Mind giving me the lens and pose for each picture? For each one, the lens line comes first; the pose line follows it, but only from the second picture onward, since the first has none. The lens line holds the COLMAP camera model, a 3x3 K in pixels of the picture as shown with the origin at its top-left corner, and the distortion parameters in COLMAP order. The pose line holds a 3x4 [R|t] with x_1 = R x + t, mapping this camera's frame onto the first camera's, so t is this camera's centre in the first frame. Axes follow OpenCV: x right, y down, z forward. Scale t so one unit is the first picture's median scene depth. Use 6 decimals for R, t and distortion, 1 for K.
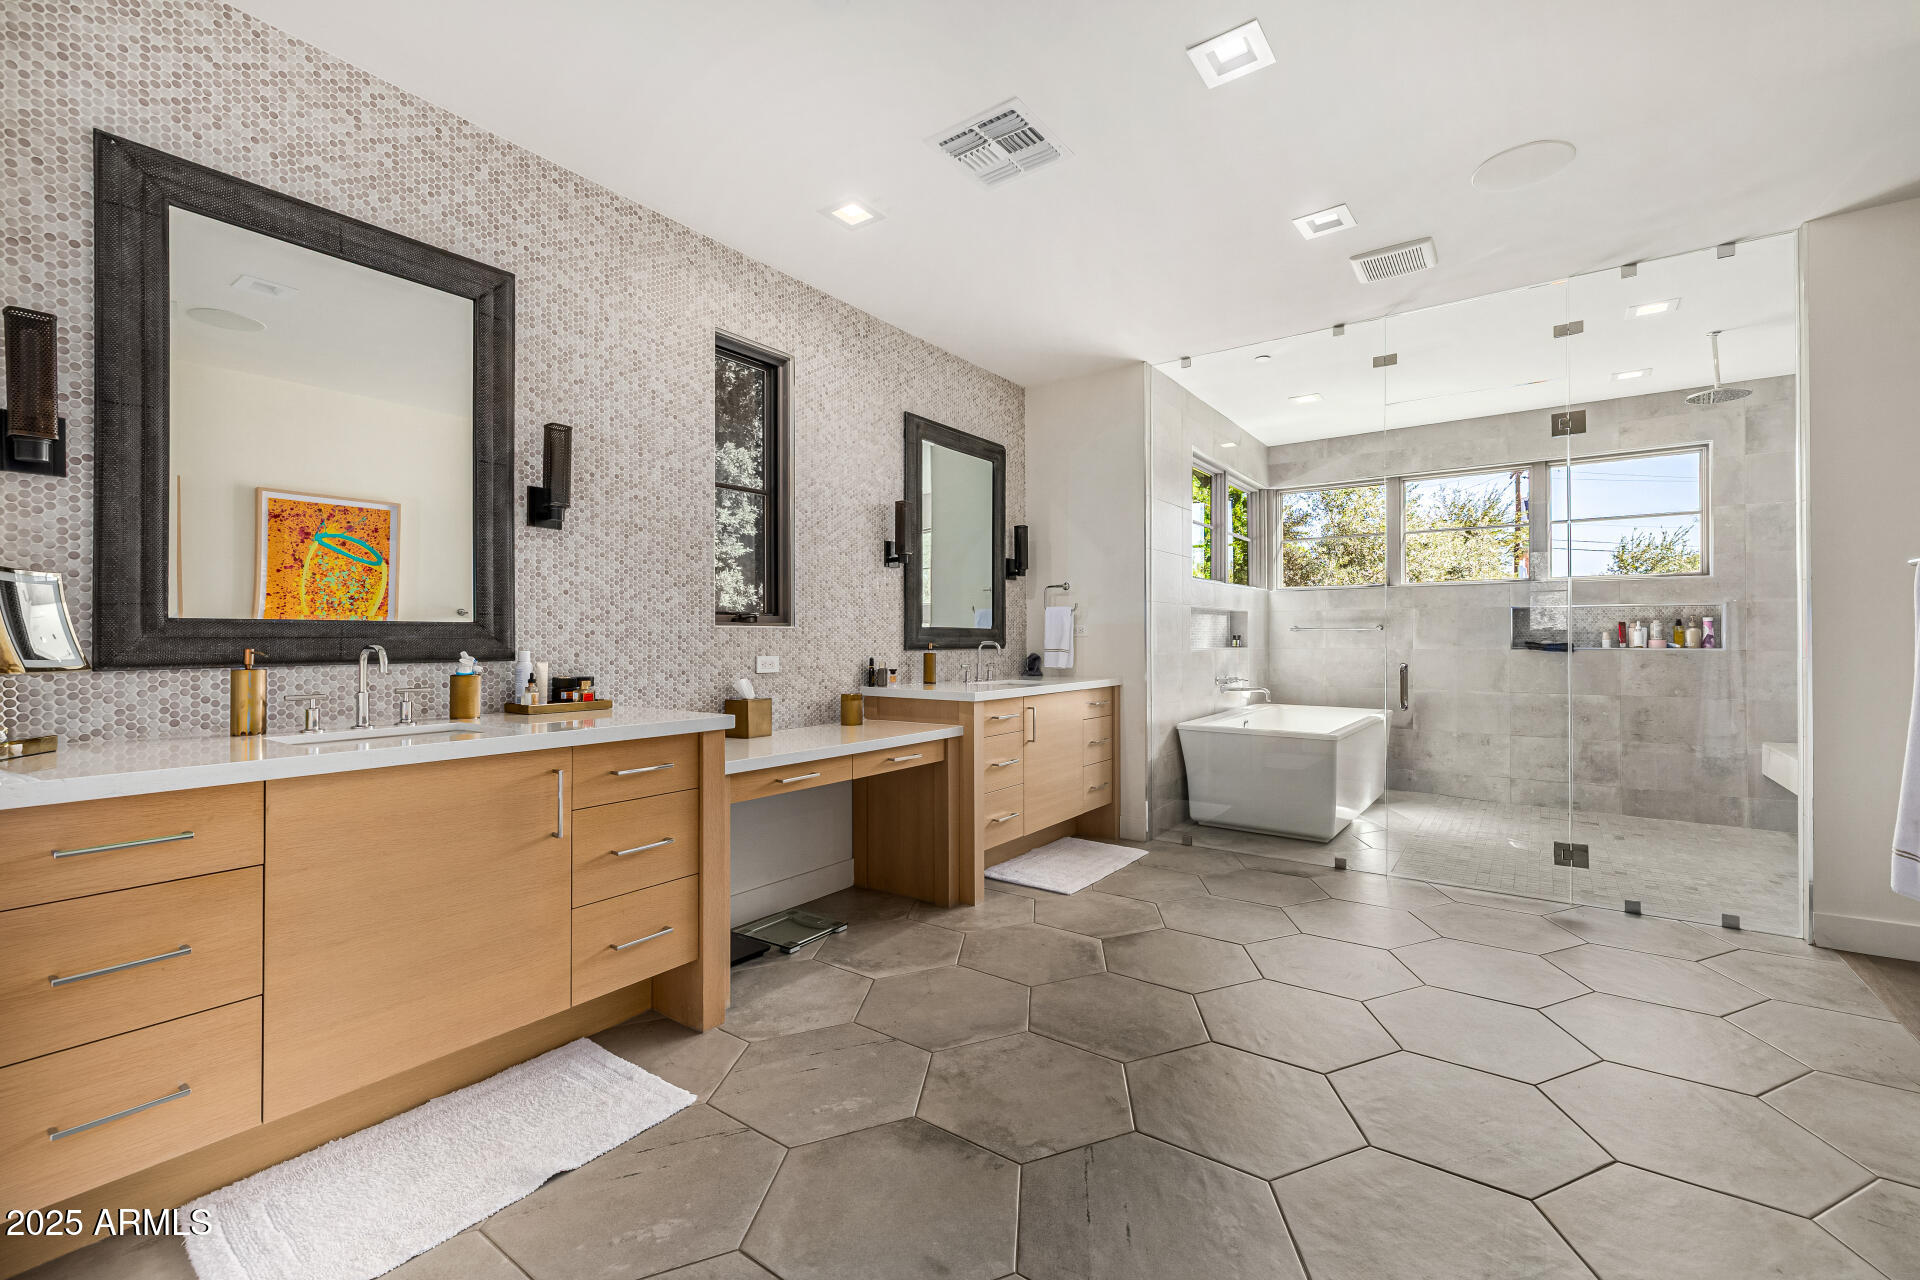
lens RADIAL K [[802.8, 0, 963.2], [0, 802.8, 634.7], [0, 0, 1]] dist [-0.003798, 0.000648]
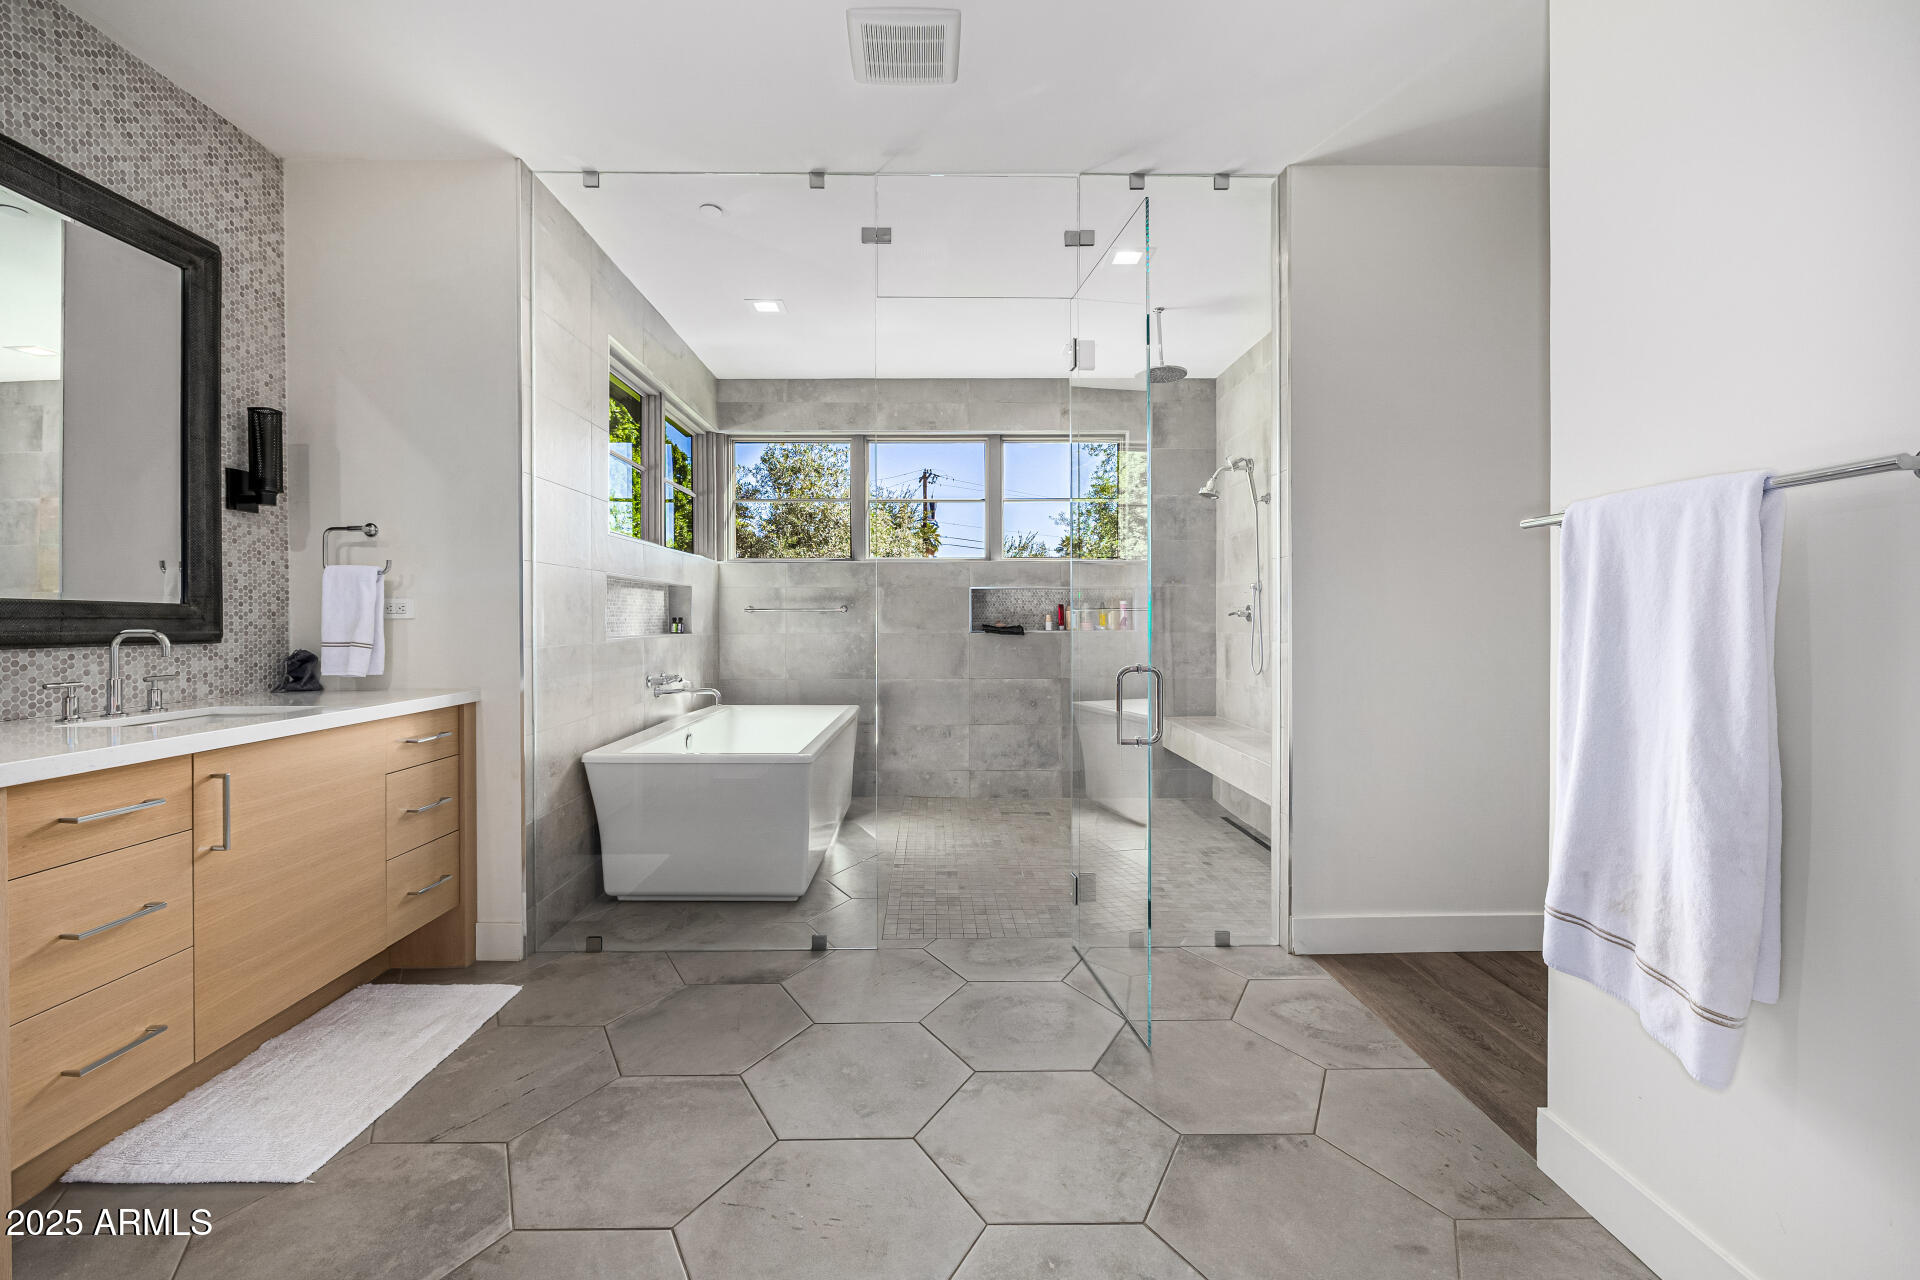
lens RADIAL K [[802.8, 0, 936.1], [0, 802.8, 624.1], [0, 0, 1]] dist [-0.003798, 0.000648]
pose [[0.807840, -0.004034, 0.589389, 0.115592], [-0.001227, 0.999963, 0.008525, 0.000236], [-0.589401, -0.007610, 0.807805, 0.308326]]
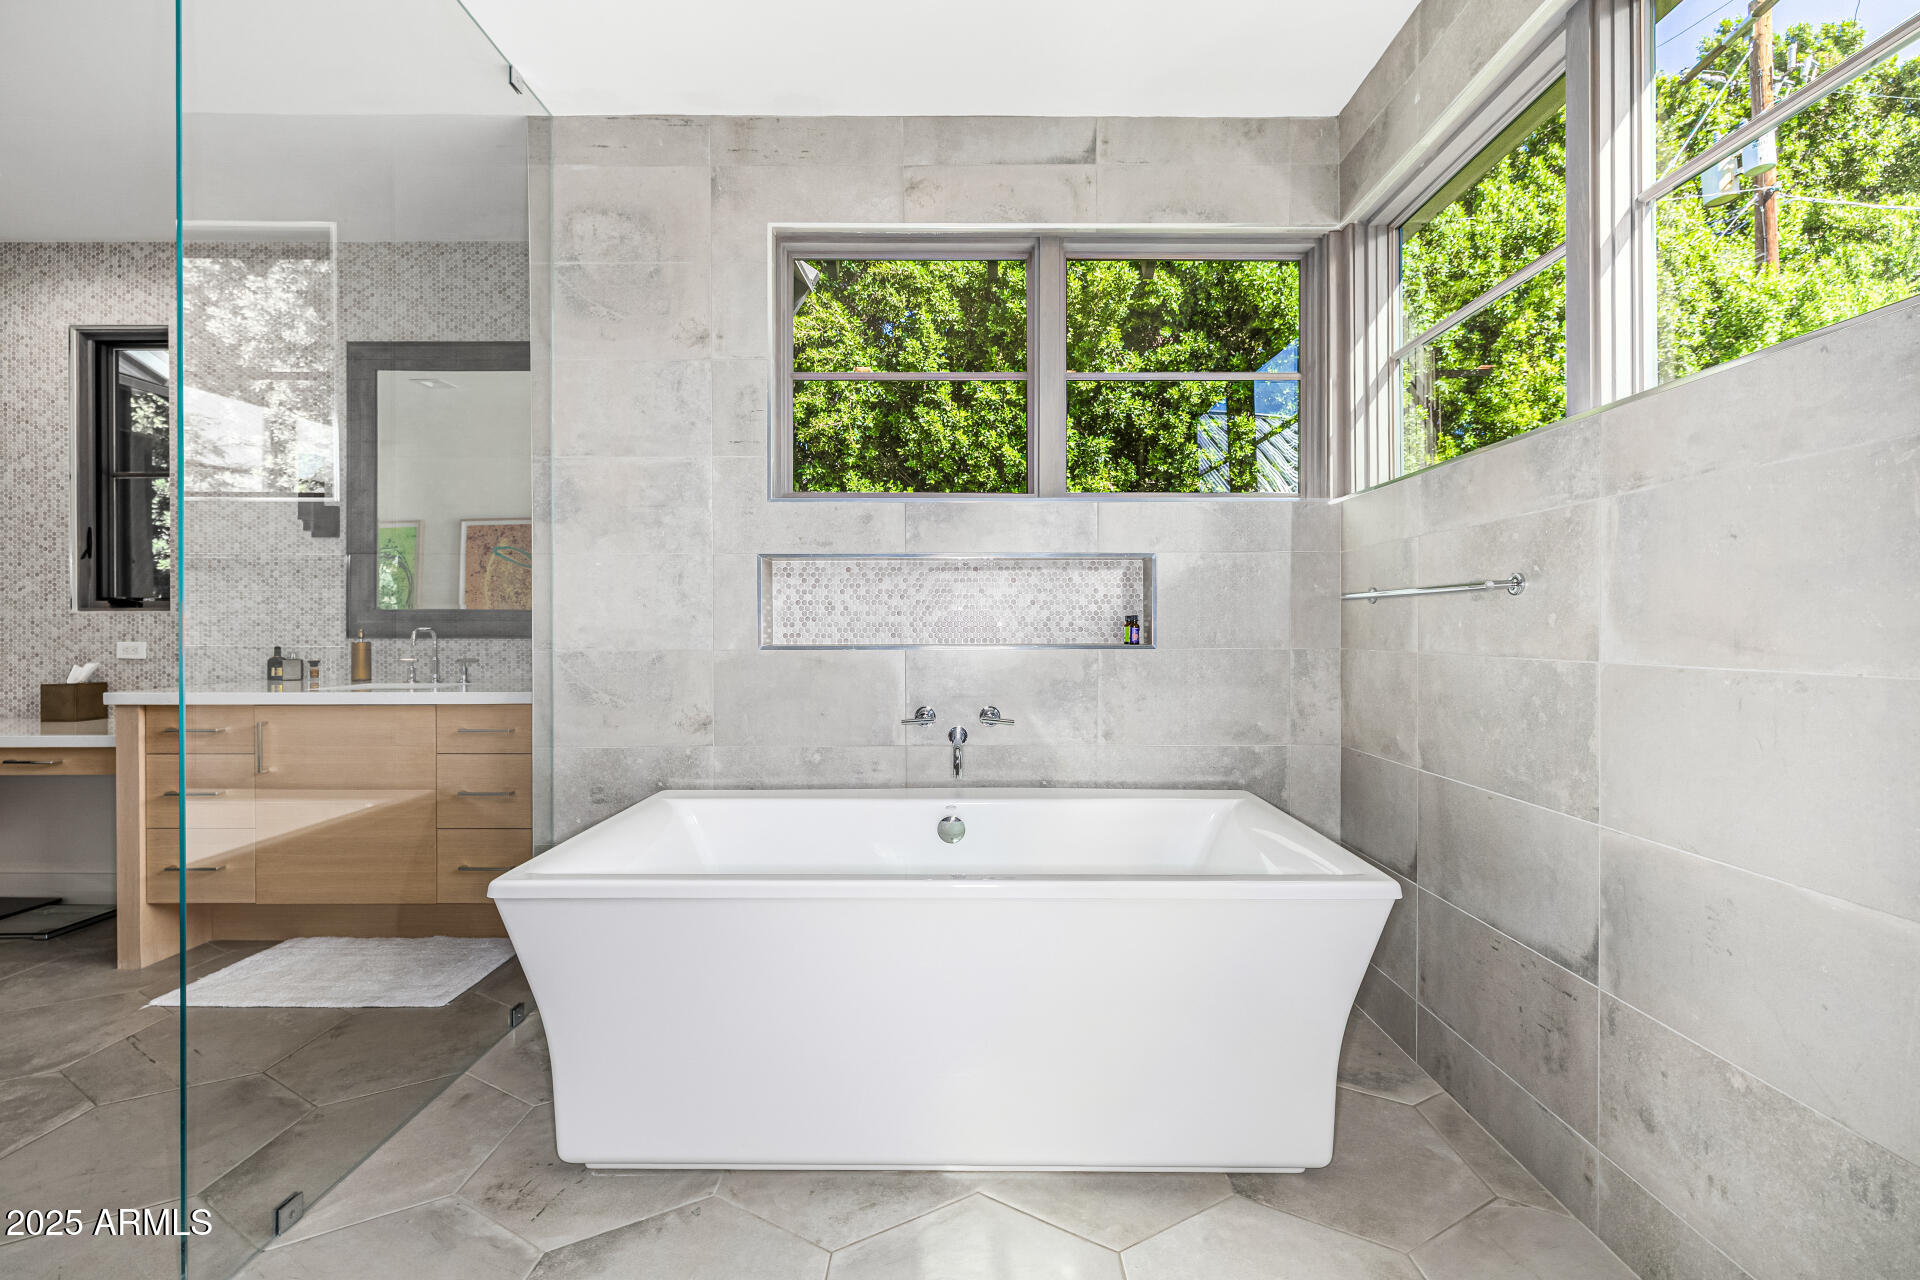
lens RADIAL K [[802.8, 0, 977.7], [0, 802.8, 634.1], [0, 0, 1]] dist [-0.003798, 0.000648]
pose [[0.591589, 0.006290, -0.806215, 0.786838], [0.003327, 0.999942, 0.010242, 0.007389], [0.806233, -0.008741, 0.591534, 0.852343]]
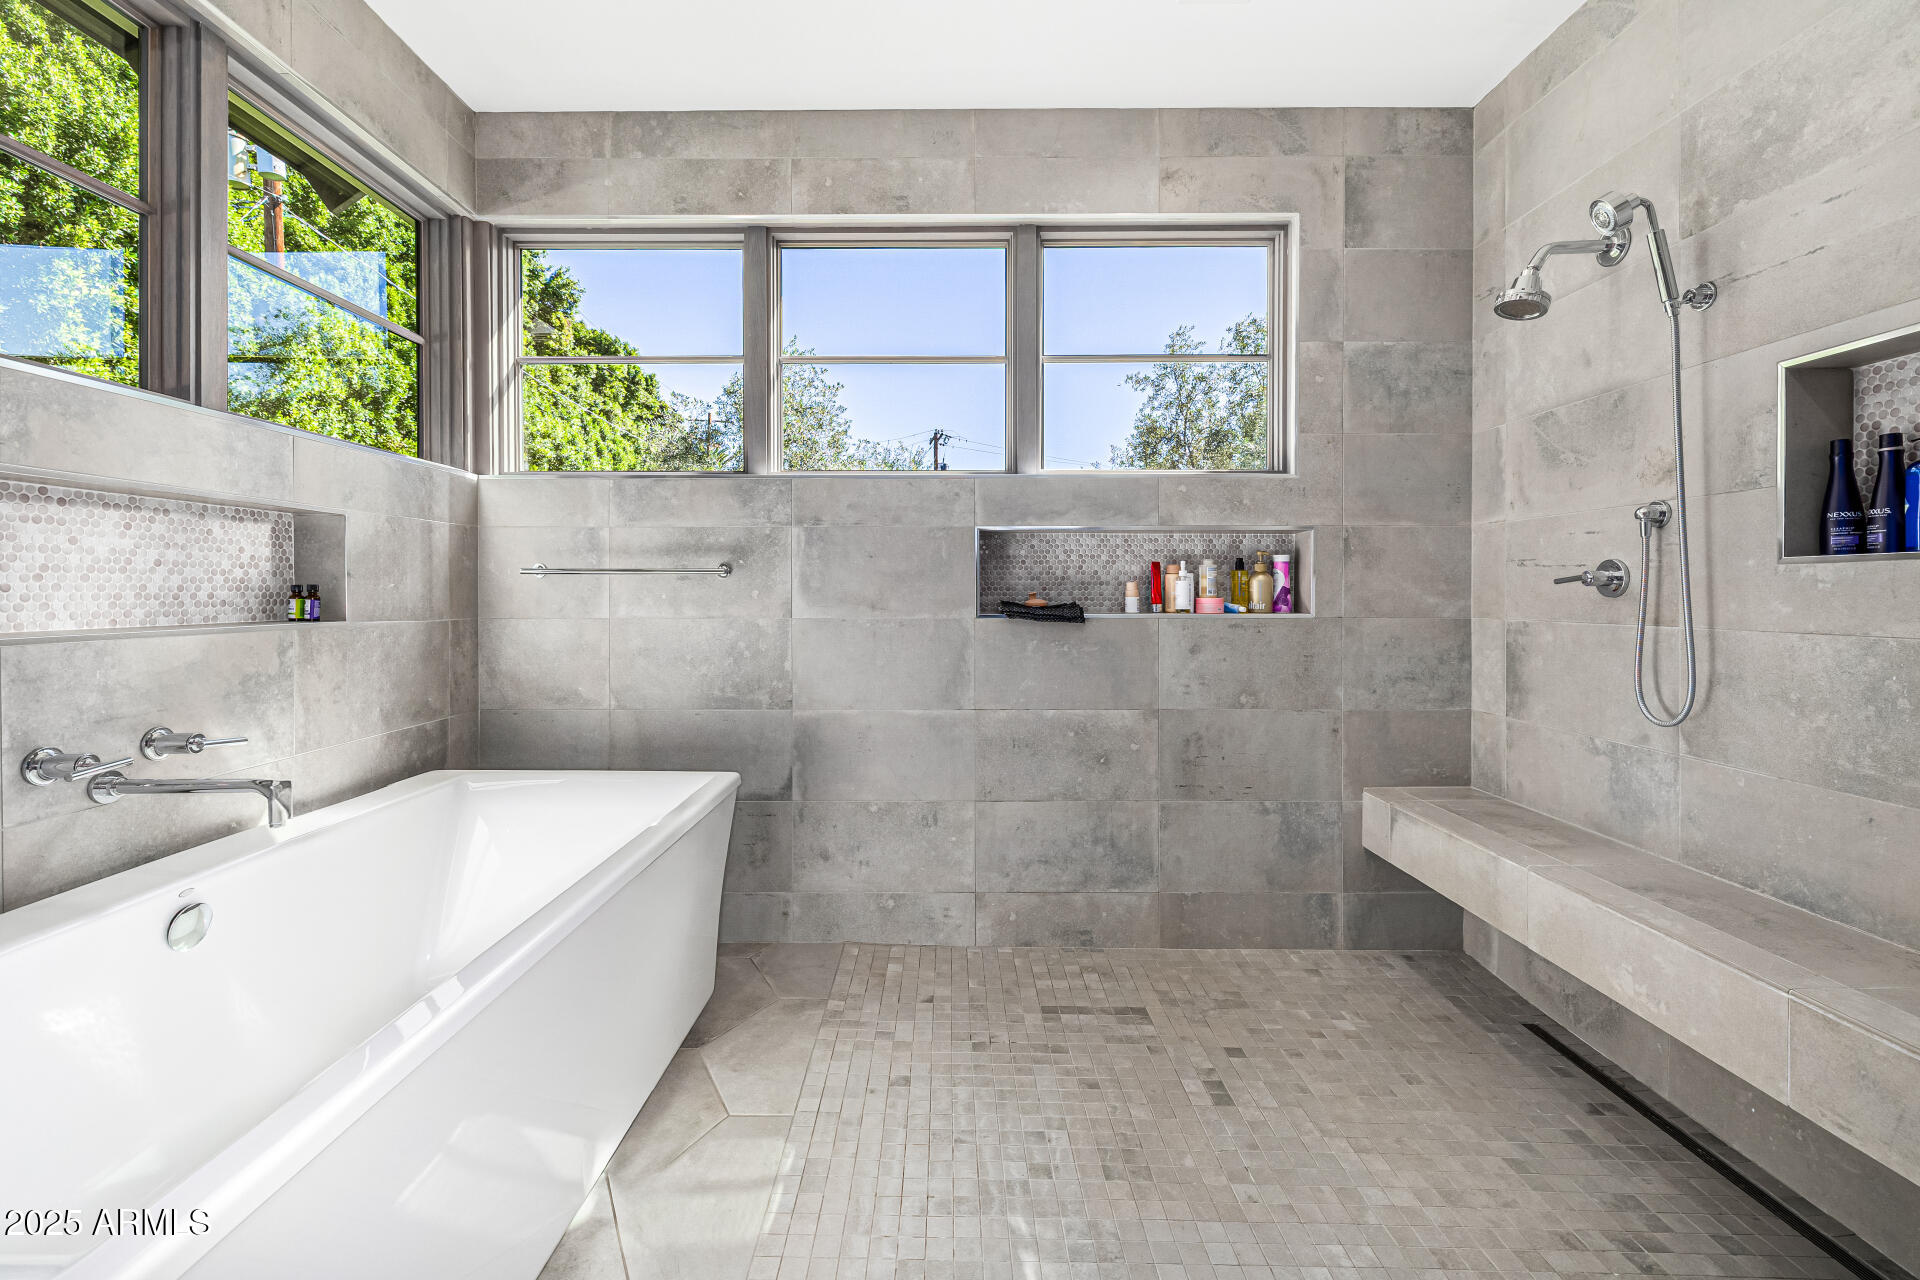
lens RADIAL K [[802.8, 0, 936.9], [0, 802.8, 594.6], [0, 0, 1]] dist [-0.003798, 0.000648]
pose [[0.819996, -0.000654, 0.572369, 0.454884], [-0.003210, 0.999978, 0.005741, 0.002472], [-0.572361, -0.006545, 0.819976, 0.721959]]
